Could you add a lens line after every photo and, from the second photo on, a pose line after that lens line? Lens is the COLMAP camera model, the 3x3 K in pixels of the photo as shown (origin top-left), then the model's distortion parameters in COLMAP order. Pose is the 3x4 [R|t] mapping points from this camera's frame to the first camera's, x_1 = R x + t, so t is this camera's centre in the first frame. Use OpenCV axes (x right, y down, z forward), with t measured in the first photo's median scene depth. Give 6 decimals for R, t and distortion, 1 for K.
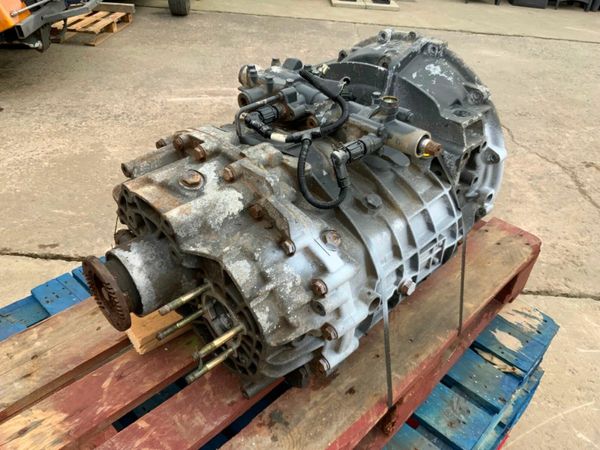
lens RADIAL K [[497.7, 0, 300.0], [0, 497.7, 225.0], [0, 0, 1]] dist [0.098962, -0.151276]
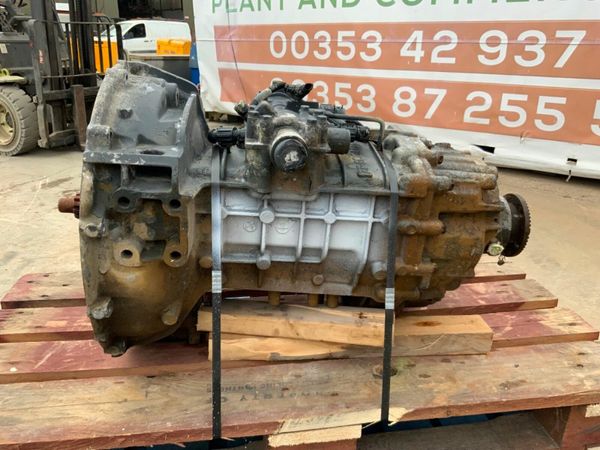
lens RADIAL K [[497.7, 0, 300.0], [0, 497.7, 225.0], [0, 0, 1]] dist [0.098962, -0.151276]
pose [[-0.776876, -0.298079, 0.554629, -0.569917], [0.293773, 0.607508, 0.737991, -0.822200], [-0.556921, 0.736262, -0.384391, 1.500737]]
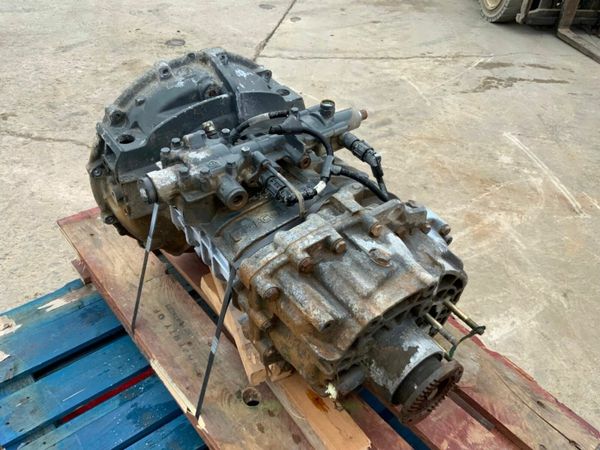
lens RADIAL K [[499.9, 0, 300.0], [0, 499.9, 225.0], [0, 0, 1]] dist [0.080304, -0.153785]
pose [[0.135525, -0.662920, 0.736322, -0.770616], [0.538044, 0.673288, 0.507140, -0.603378], [-0.831950, 0.327444, 0.447928, 0.550841]]
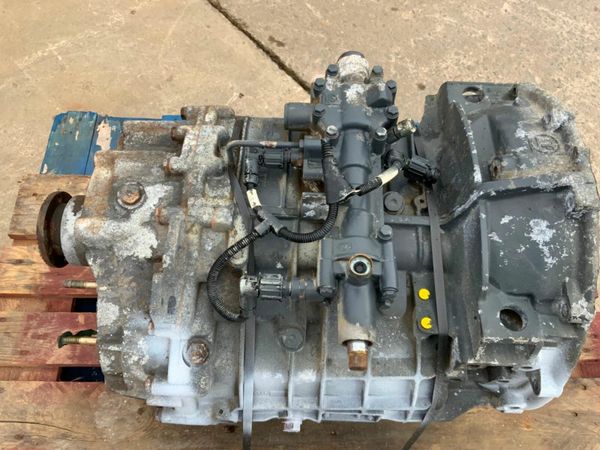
lens RADIAL K [[499.9, 0, 300.0], [0, 499.9, 225.0], [0, 0, 1]] dist [0.080304, -0.153785]
pose [[0.696838, 0.629321, -0.344052, 0.284967], [-0.426078, 0.749104, 0.507248, -0.532566], [0.576953, -0.206877, 0.790144, 0.368225]]
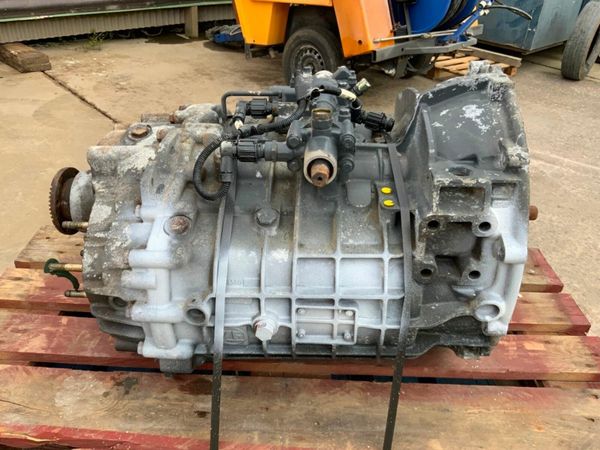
lens RADIAL K [[499.9, 0, 300.0], [0, 499.9, 225.0], [0, 0, 1]] dist [0.080304, -0.153785]
pose [[0.685636, 0.360564, -0.632374, 0.662549], [-0.422526, 0.904518, 0.057620, -0.098016], [0.592769, 0.227688, 0.772518, 0.329919]]
